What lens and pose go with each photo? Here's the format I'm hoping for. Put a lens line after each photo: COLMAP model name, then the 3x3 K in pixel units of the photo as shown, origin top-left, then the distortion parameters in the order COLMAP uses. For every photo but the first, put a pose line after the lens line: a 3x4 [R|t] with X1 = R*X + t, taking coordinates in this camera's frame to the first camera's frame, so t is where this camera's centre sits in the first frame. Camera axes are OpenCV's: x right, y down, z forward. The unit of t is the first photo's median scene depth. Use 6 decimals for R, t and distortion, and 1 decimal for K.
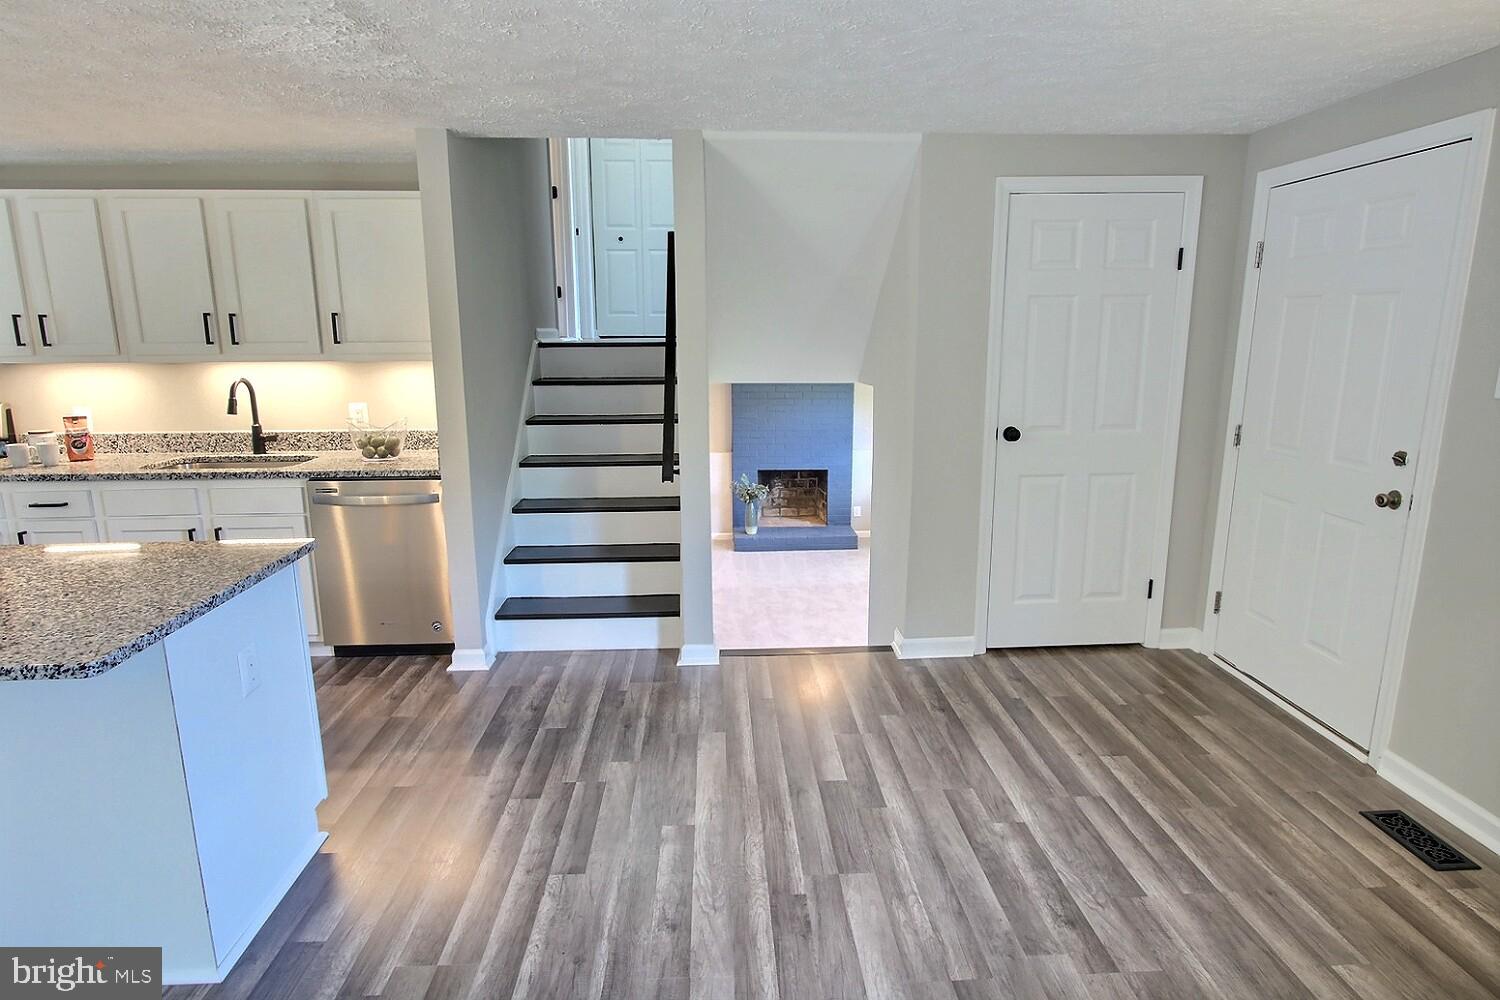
lens RADIAL K [[824.0, 0, 749.8], [0, 824.0, 502.8], [0, 0, 1]] dist [-0.010391, 0.001999]
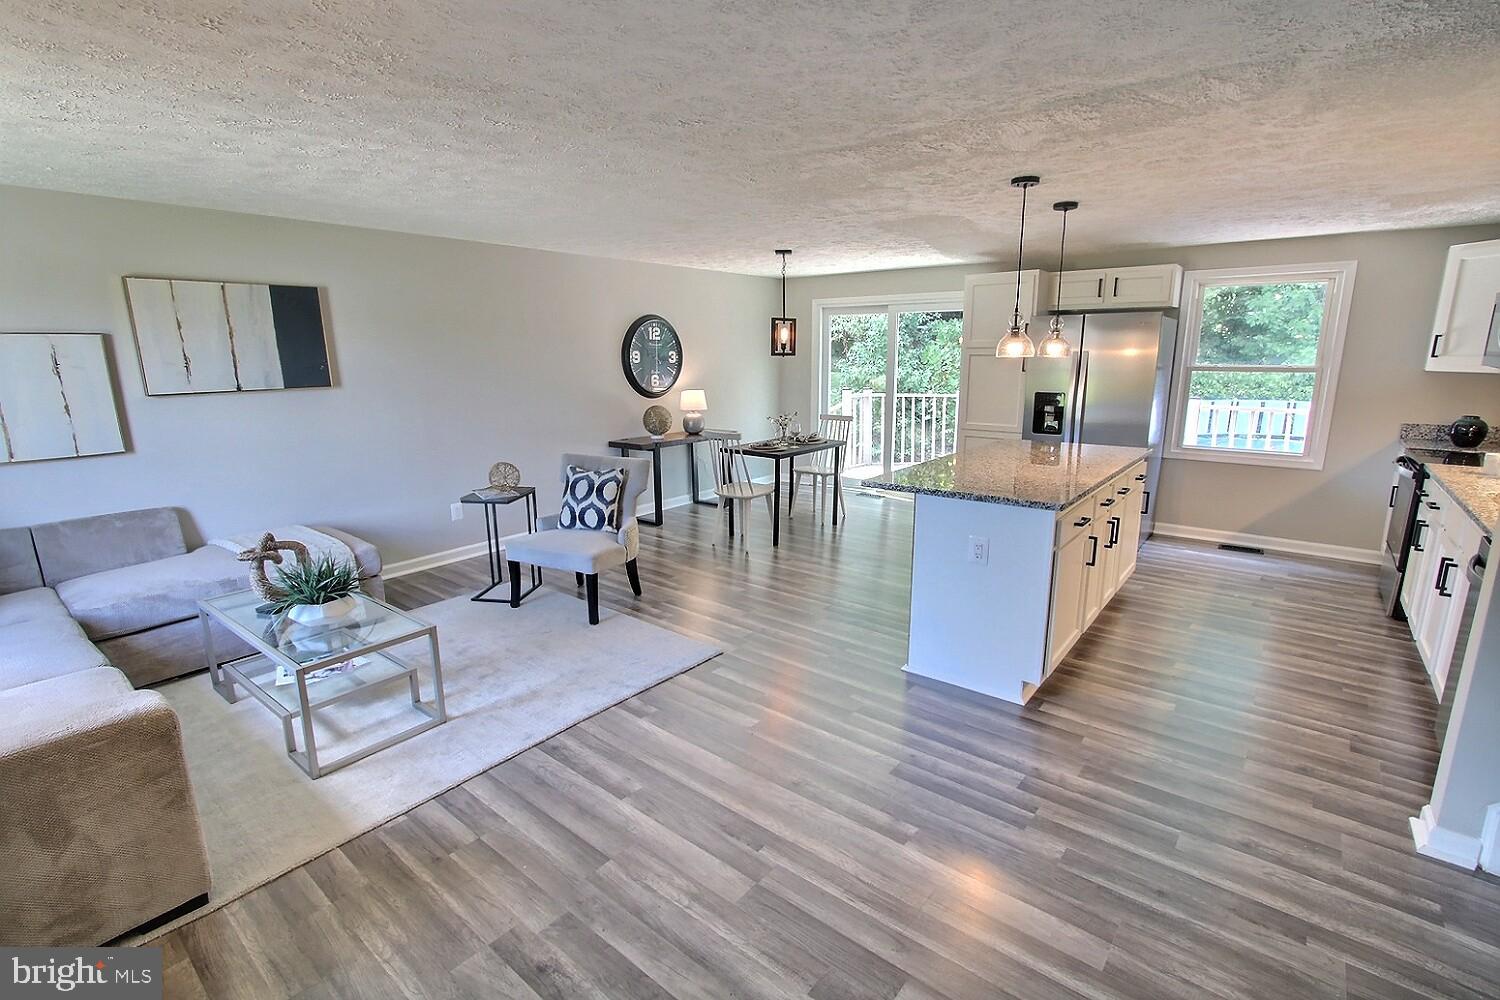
lens RADIAL K [[690.6, 0, 751.6], [0, 690.6, 501.9], [0, 0, 1]] dist [-0.015901, 0.001812]
pose [[-0.666272, 0.165772, -0.727050, 0.409823], [-0.145422, 0.927375, 0.344713, -0.178134], [0.731392, 0.335402, -0.593777, 0.837137]]
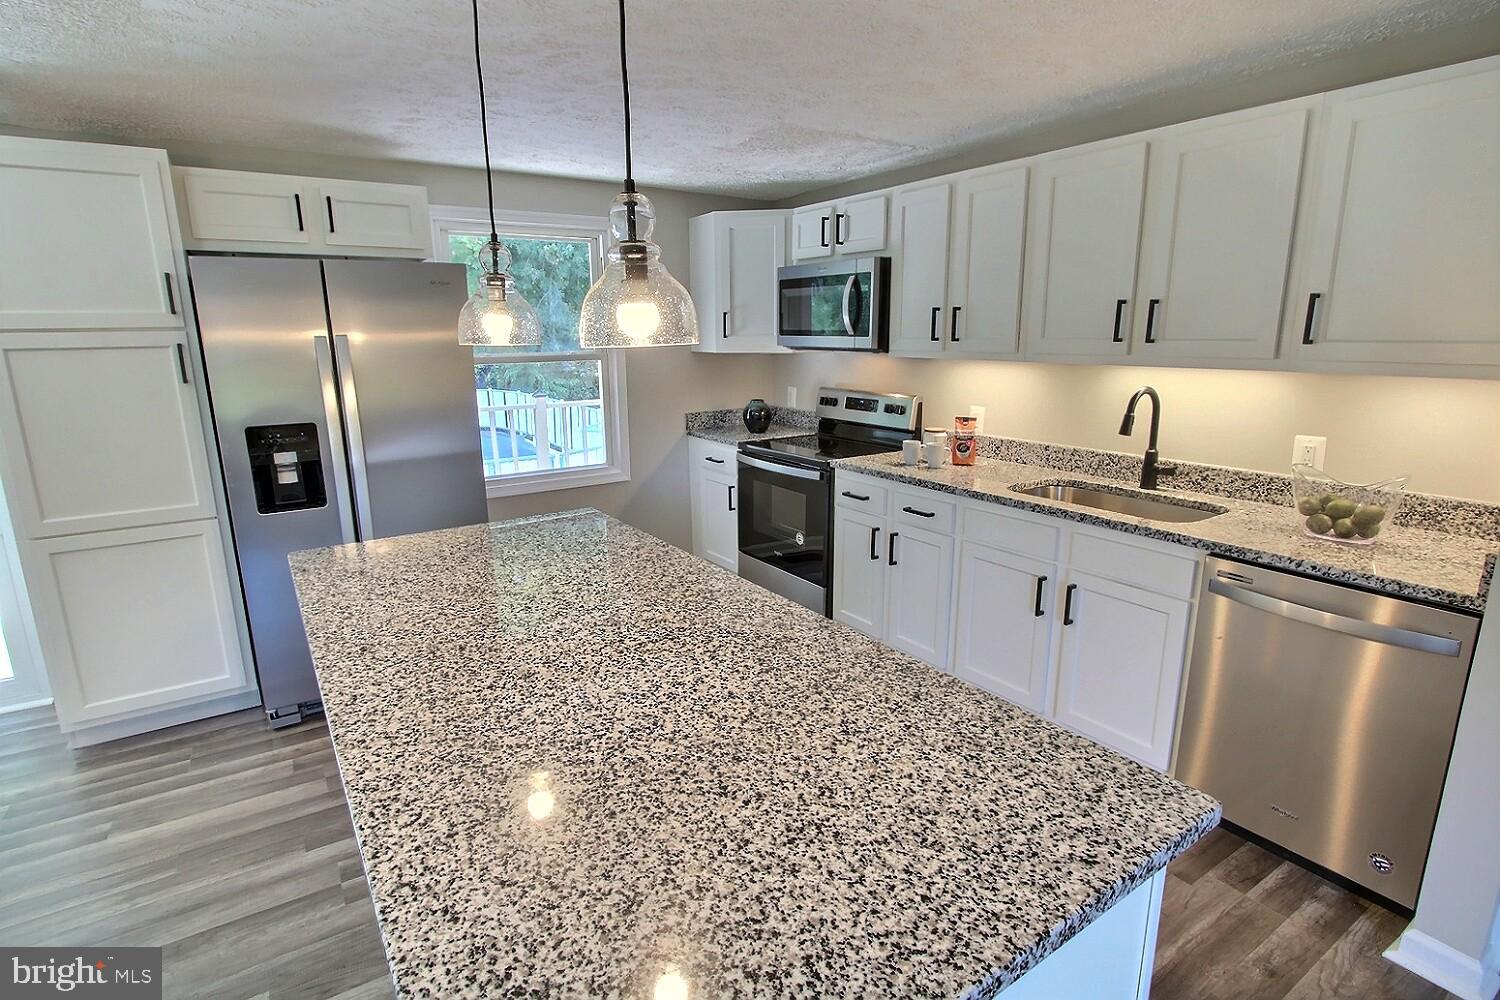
lens RADIAL K [[750.4, 0, 749.9], [0, 750.4, 501.2], [0, 0, 1]] dist [-0.016804, 0.000959]
pose [[0.510879, 0.189000, -0.838619, -0.230321], [-0.169189, 0.978558, 0.117470, -0.074280], [0.842839, 0.081872, 0.531901, 0.367194]]
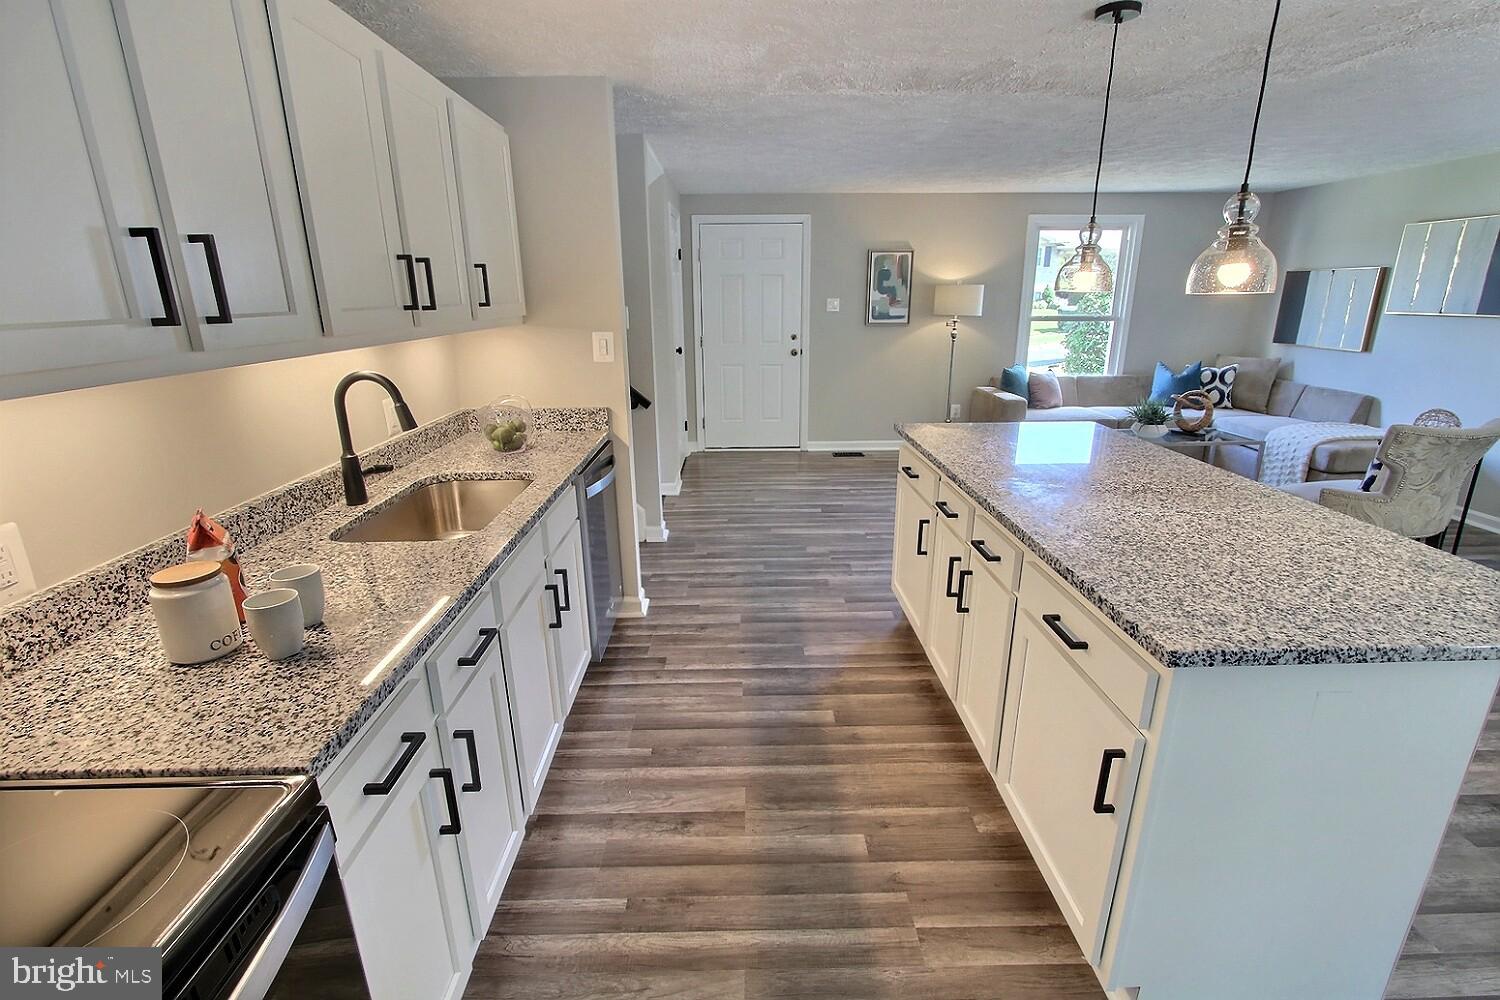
lens RADIAL K [[690.6, 0, 751.5], [0, 690.6, 503.4], [0, 0, 1]] dist [-0.015901, 0.001812]
pose [[0.031249, -0.290035, 0.956506, -1.170605], [0.215876, 0.936345, 0.276869, -0.149183], [-0.975921, 0.197835, 0.091872, 0.755887]]
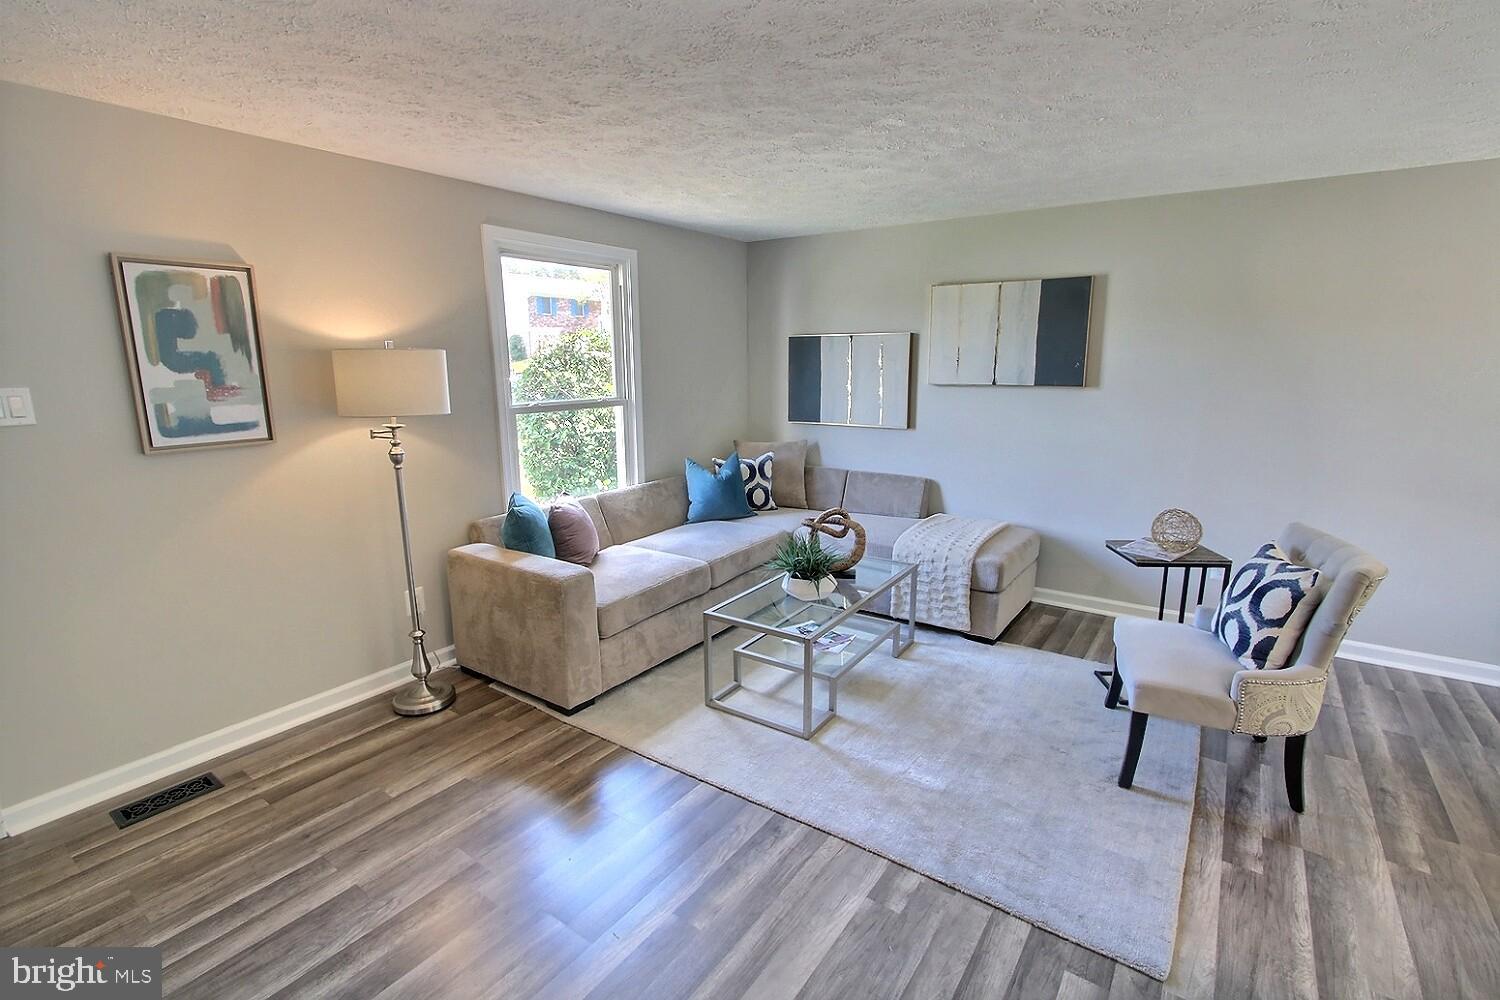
lens RADIAL K [[690.6, 0, 749.5], [0, 690.6, 502.3], [0, 0, 1]] dist [-0.015901, 0.001812]
pose [[-0.788580, -0.121082, 0.602893, -0.238301], [0.134584, 0.922670, 0.361339, -0.140440], [-0.600024, 0.366085, -0.711304, 0.679542]]
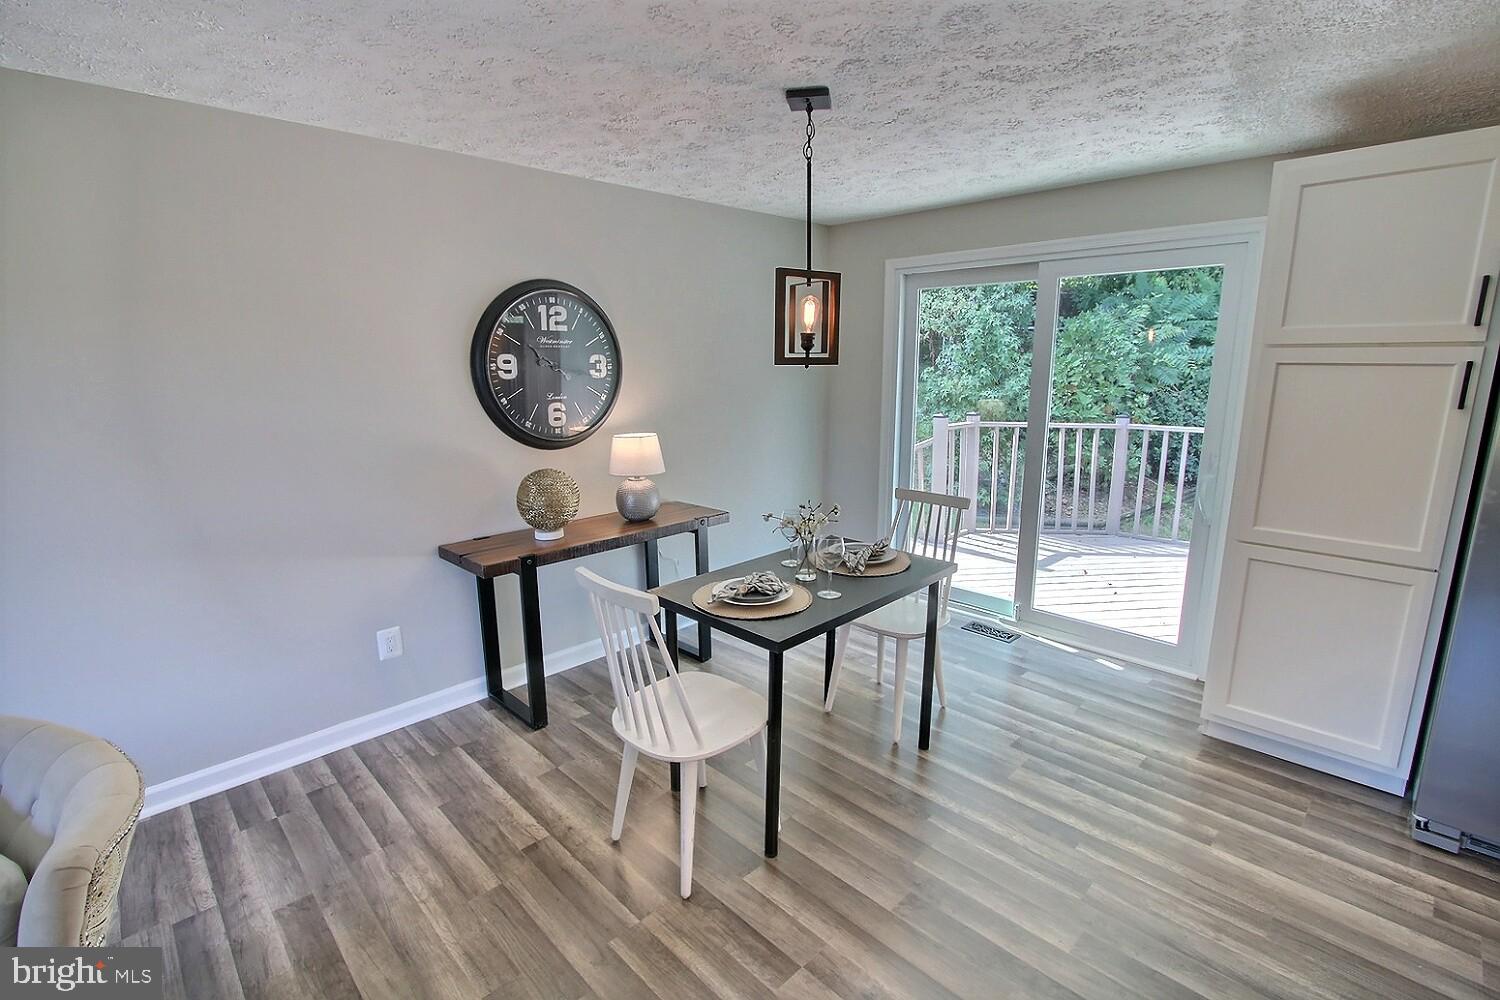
lens RADIAL K [[690.6, 0, 751.1], [0, 690.6, 508.6], [0, 0, 1]] dist [-0.015901, 0.001812]
pose [[-0.743136, 0.151049, -0.651869, -0.343712], [-0.128169, 0.924019, 0.360224, -0.058810], [0.656751, 0.351245, -0.667312, 0.296937]]
